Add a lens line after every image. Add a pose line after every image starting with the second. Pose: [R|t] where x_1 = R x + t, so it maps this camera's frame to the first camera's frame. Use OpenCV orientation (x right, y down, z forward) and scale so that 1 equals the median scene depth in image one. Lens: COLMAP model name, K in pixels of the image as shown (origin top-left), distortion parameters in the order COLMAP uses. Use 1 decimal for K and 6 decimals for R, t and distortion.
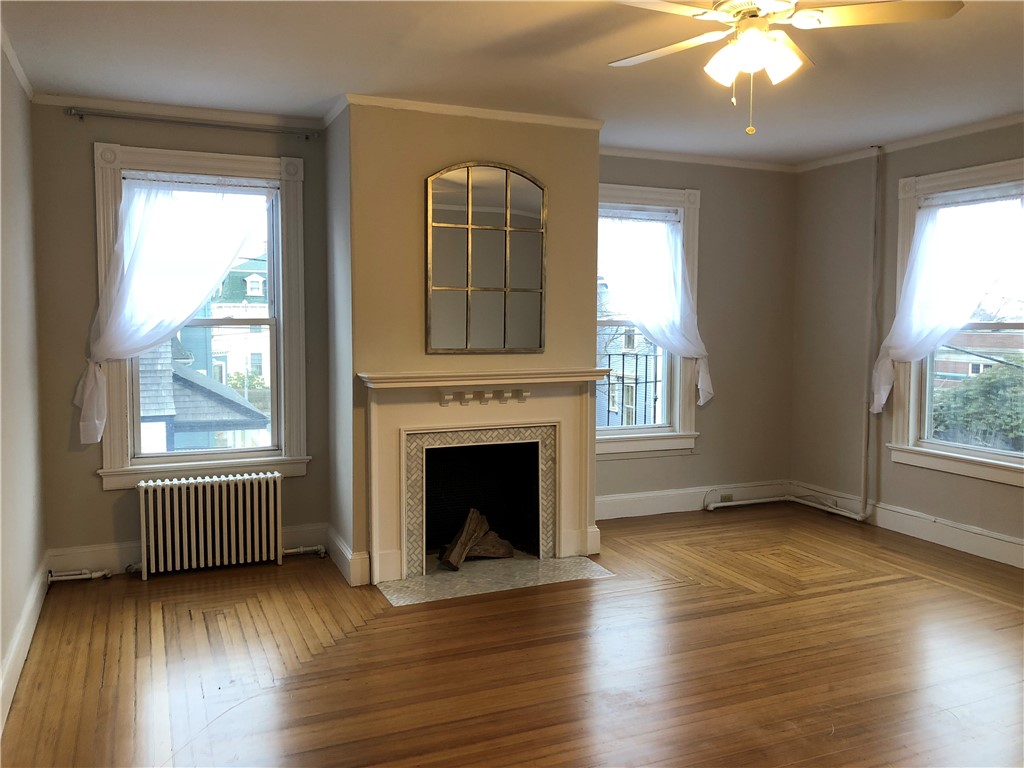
lens RADIAL K [[831.1, 0, 509.9], [0, 831.1, 386.7], [0, 0, 1]] dist [0.022041, -0.041853]
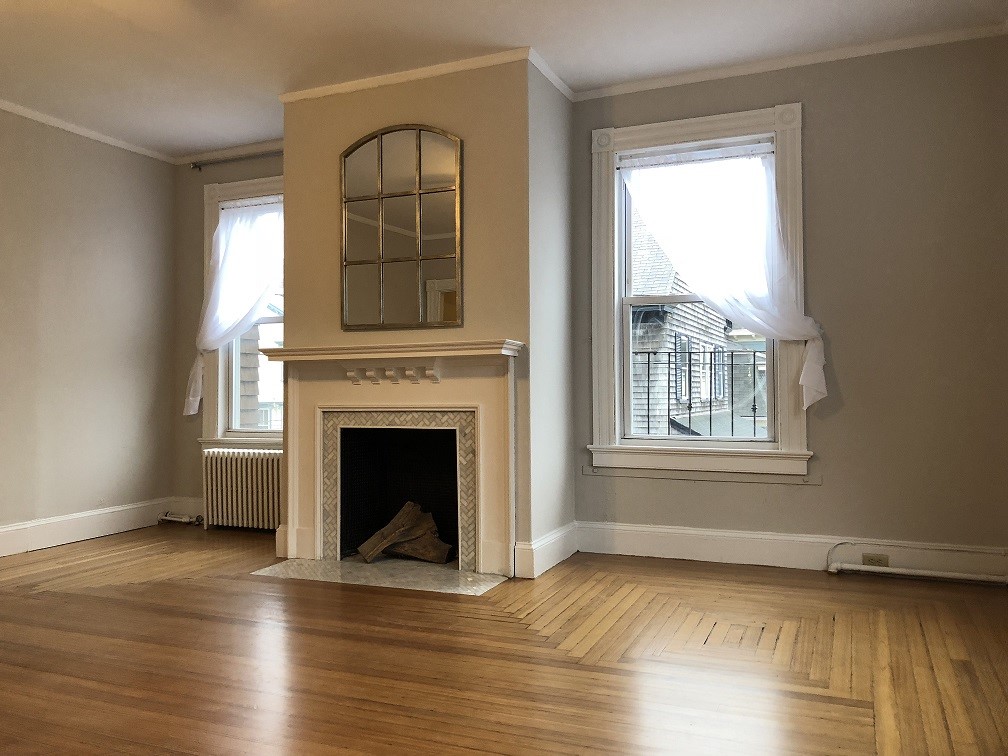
lens RADIAL K [[818.1, 0, 477.8], [0, 818.1, 371.6], [0, 0, 1]] dist [0.022041, -0.041853]
pose [[0.676206, -0.024872, -0.736293, 0.682568], [-0.052286, 0.995290, -0.081639, 0.075394], [0.734855, 0.093703, 0.671720, 0.447431]]
